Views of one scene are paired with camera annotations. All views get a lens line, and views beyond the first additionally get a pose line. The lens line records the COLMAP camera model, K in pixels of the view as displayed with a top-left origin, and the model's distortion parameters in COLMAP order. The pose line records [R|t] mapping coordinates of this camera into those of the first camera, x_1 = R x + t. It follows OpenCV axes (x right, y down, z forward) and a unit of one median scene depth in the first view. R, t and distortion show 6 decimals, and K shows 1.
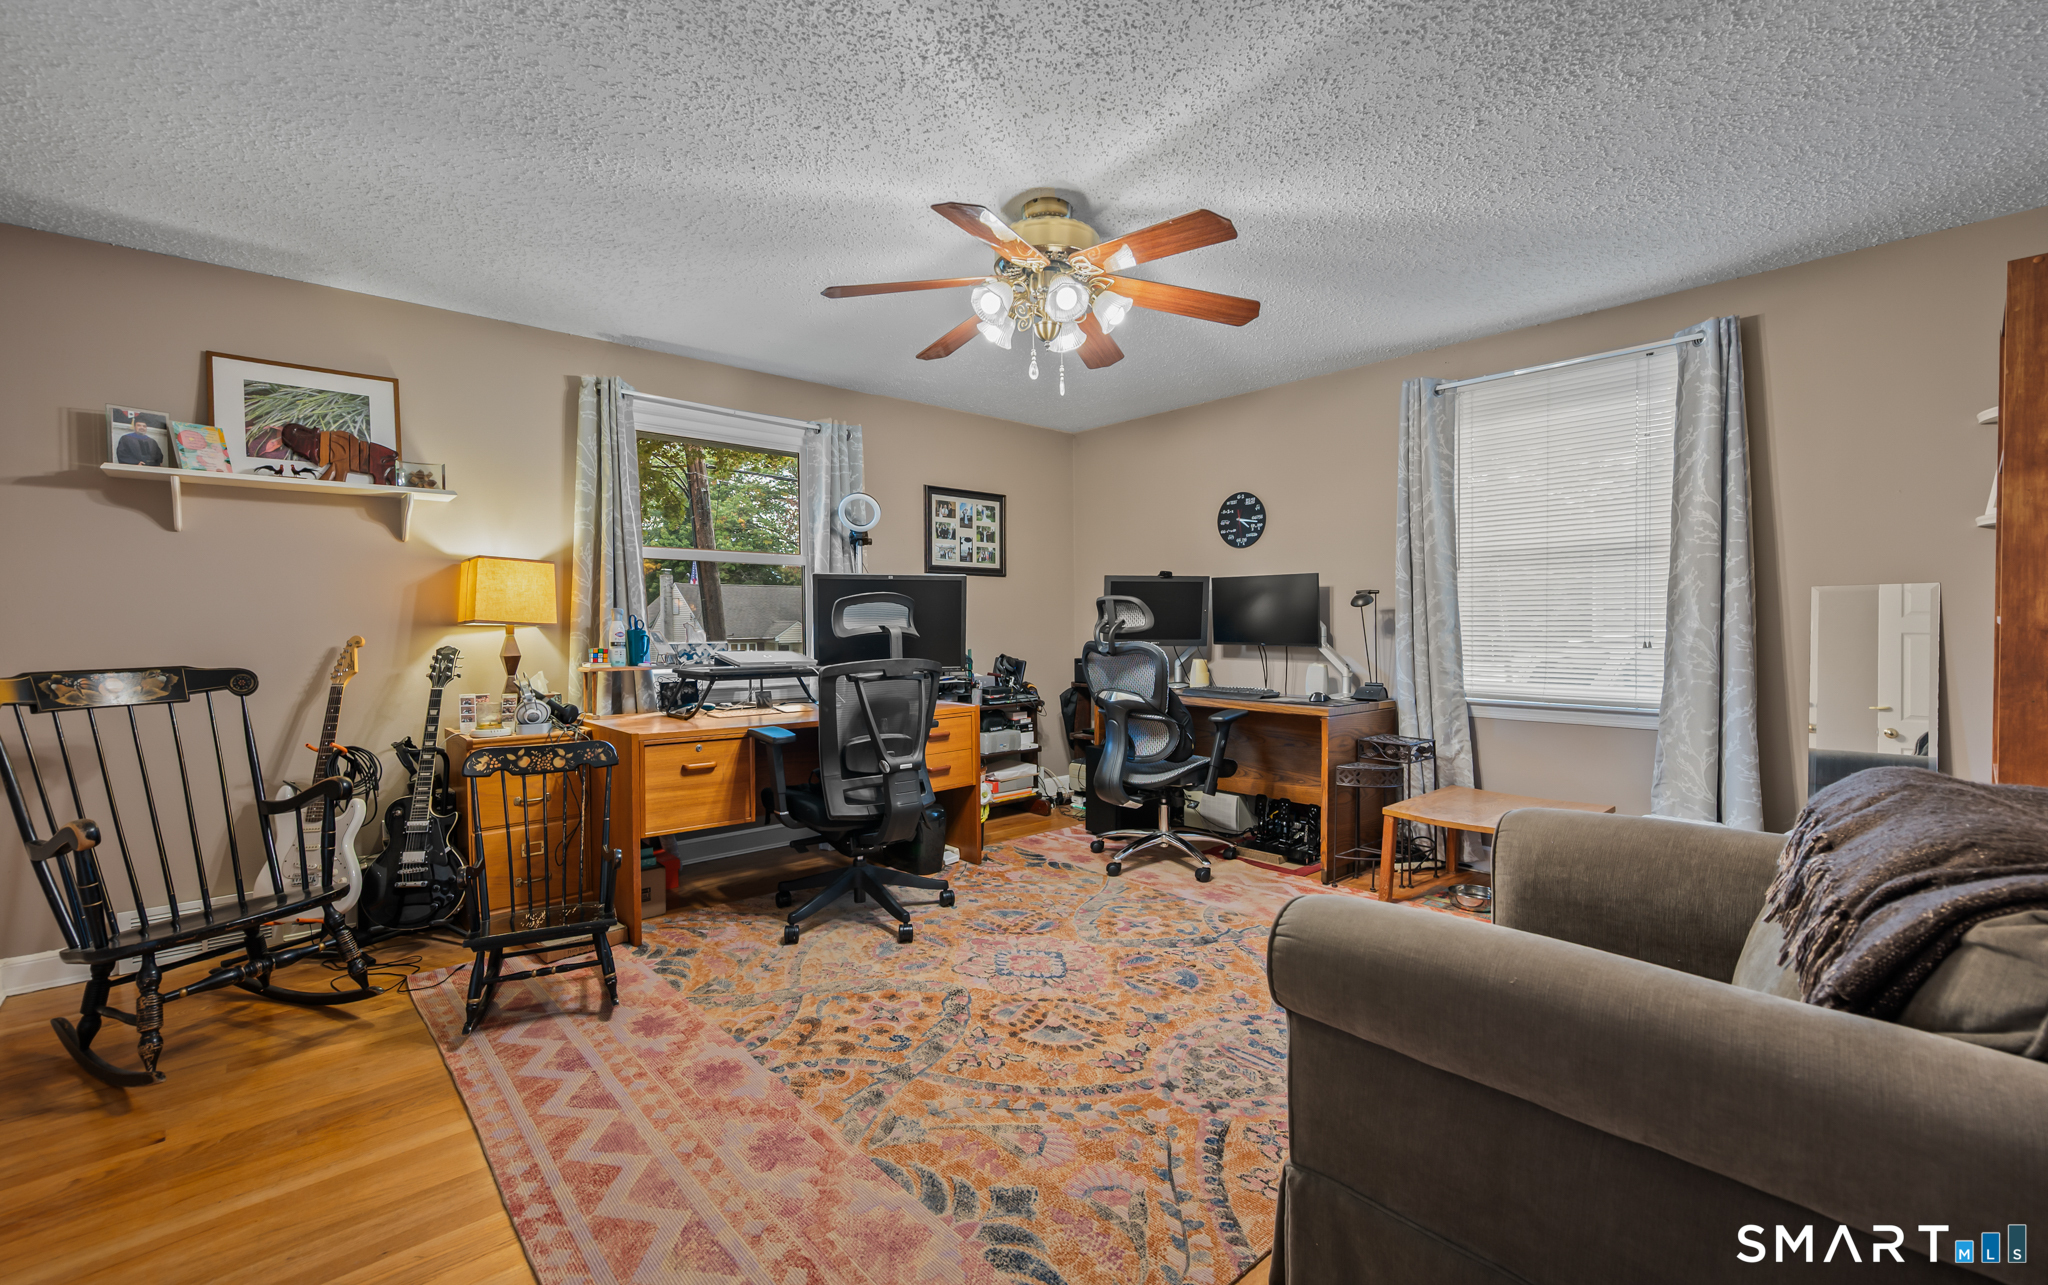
lens RADIAL K [[815.7, 0, 1026.2], [0, 815.7, 641.1], [0, 0, 1]] dist [-0.000101, 0.000004]
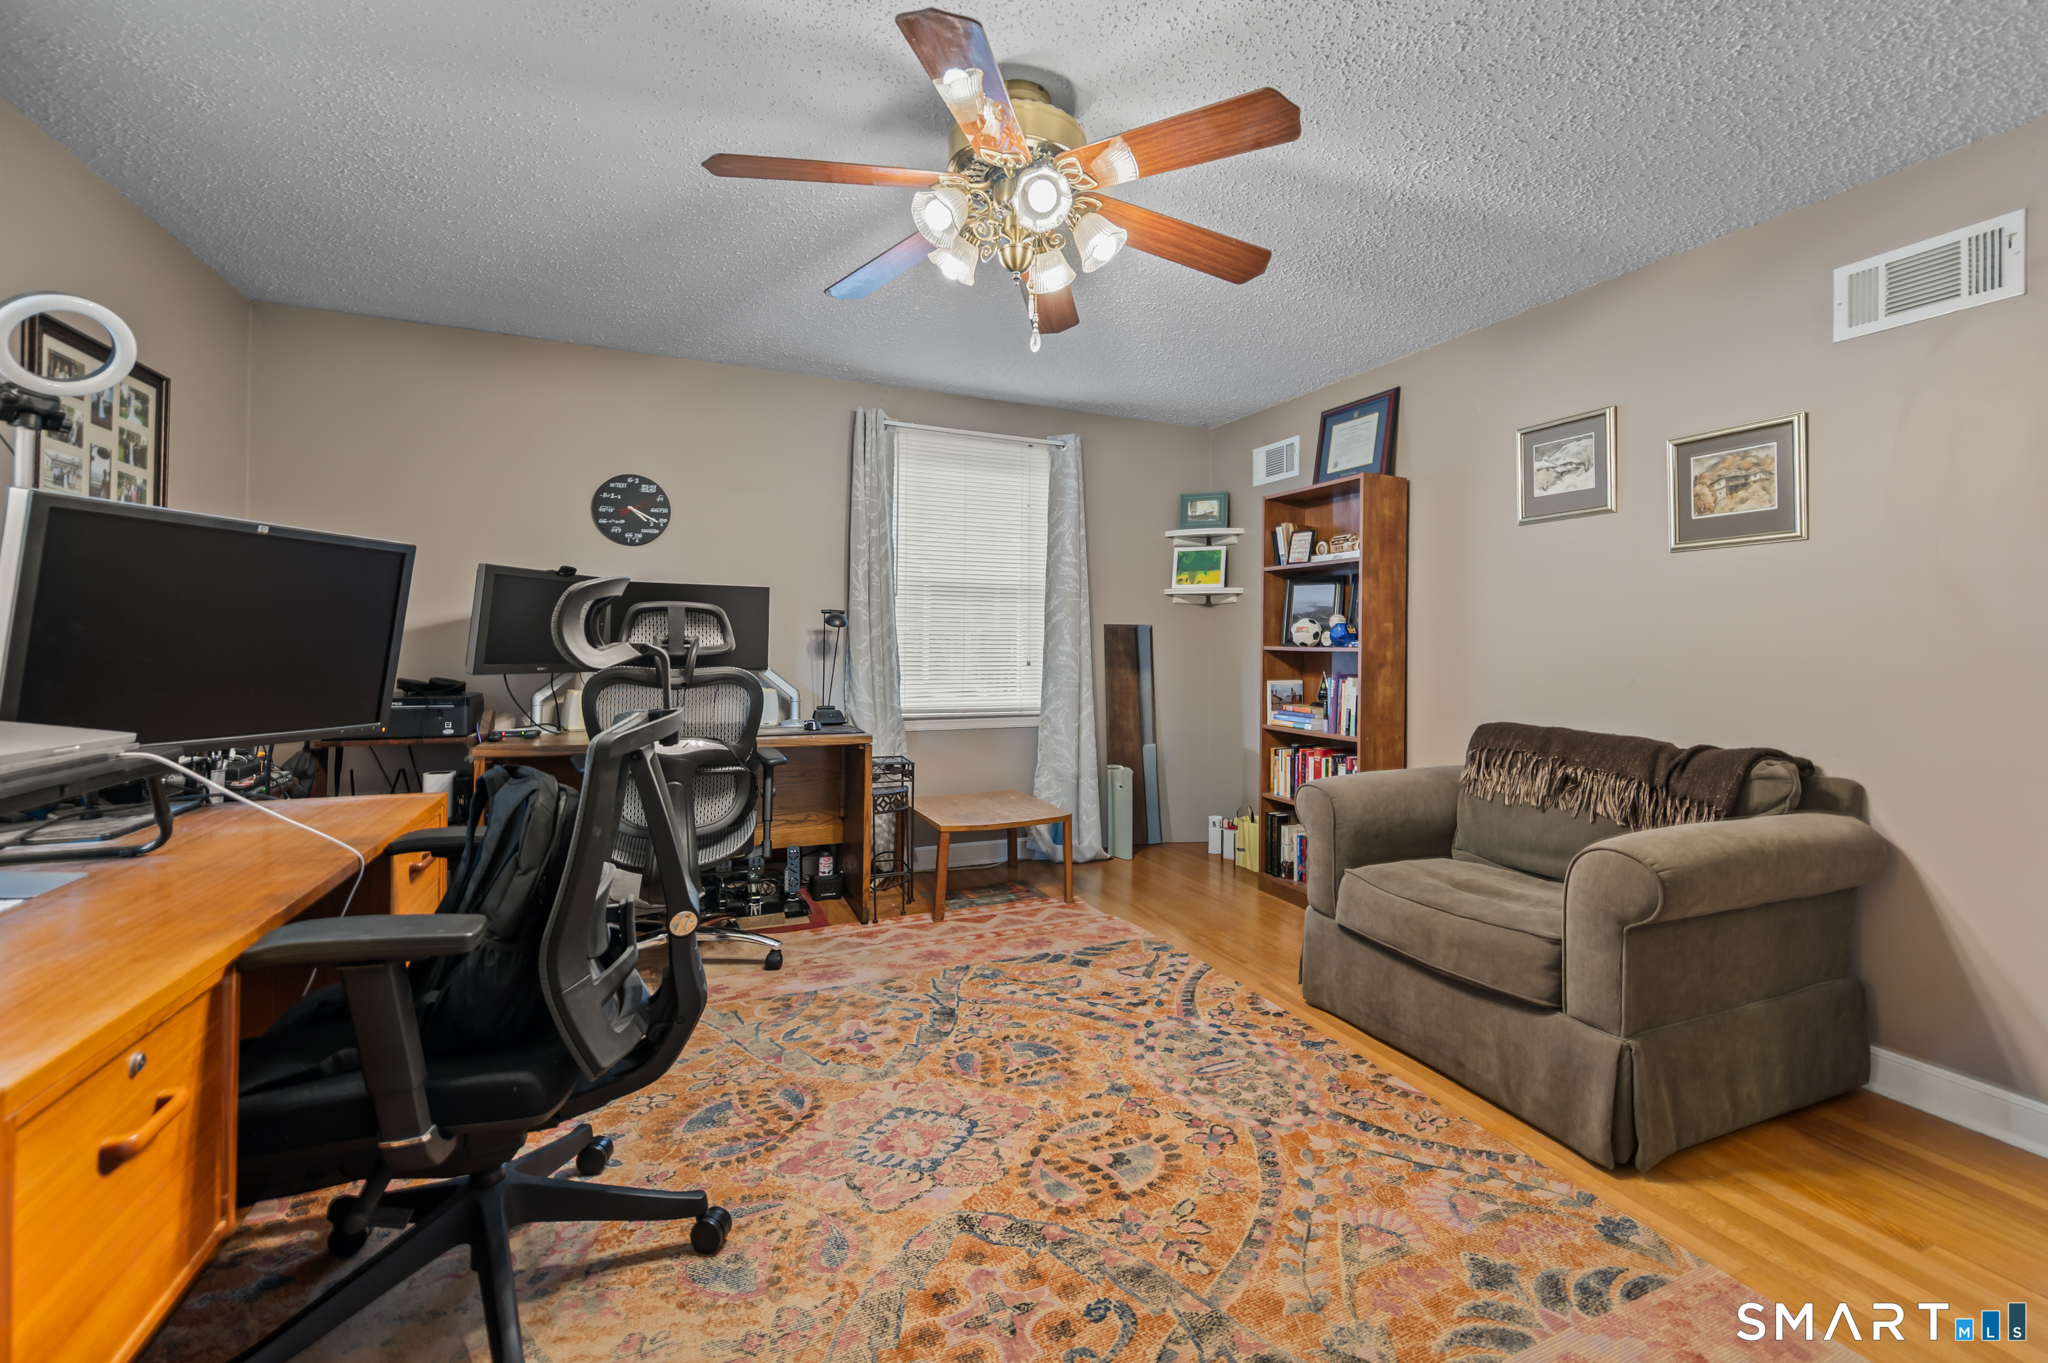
lens RADIAL K [[821.5, 0, 1043.4], [0, 821.5, 636.3], [0, 0, 1]] dist [0.002880, -0.001789]
pose [[0.347827, 0.018611, 0.937374, -0.539031], [0.007832, 0.999710, -0.022755, -0.009456], [-0.937526, 0.015256, 0.347580, 0.570364]]
